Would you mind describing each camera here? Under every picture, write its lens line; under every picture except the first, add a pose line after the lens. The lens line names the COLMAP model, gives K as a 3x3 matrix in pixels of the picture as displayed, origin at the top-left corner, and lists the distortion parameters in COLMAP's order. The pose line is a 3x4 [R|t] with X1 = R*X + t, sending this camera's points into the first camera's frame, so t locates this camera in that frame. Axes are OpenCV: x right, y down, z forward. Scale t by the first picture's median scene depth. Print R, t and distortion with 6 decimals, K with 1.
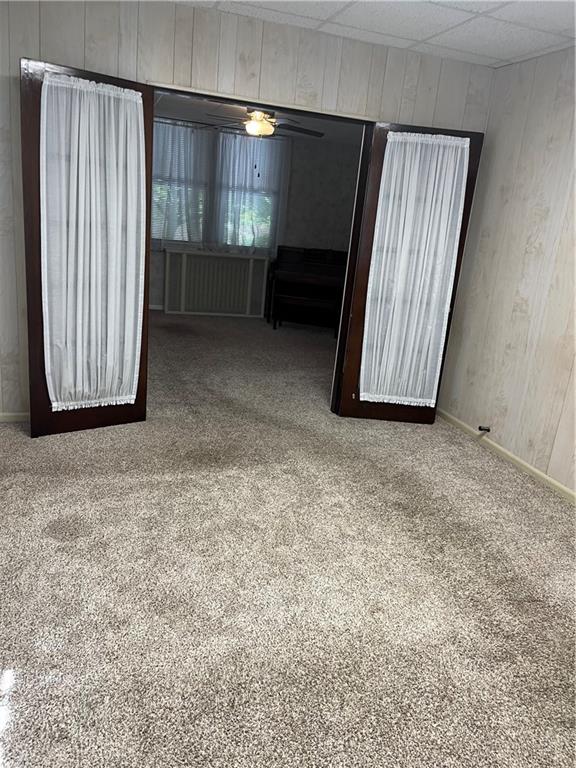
lens RADIAL K [[580.0, 0, 288.0], [0, 580.0, 384.0], [0, 0, 1]] dist [0.062016, -0.085857]
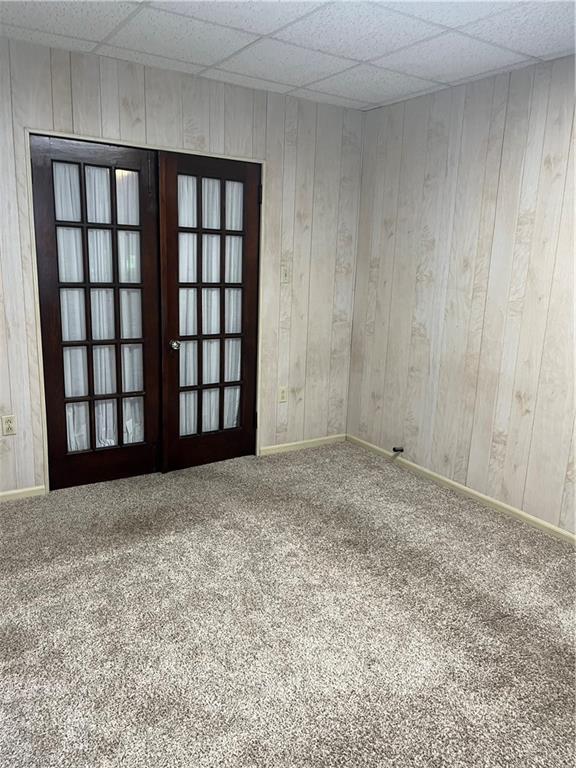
lens RADIAL K [[580.0, 0, 288.0], [0, 580.0, 384.0], [0, 0, 1]] dist [0.062016, -0.085857]
pose [[0.966077, -0.113953, 0.231754, -0.099506], [0.124994, 0.991592, -0.033479, -0.035914], [-0.225990, 0.061311, 0.972198, 0.036070]]
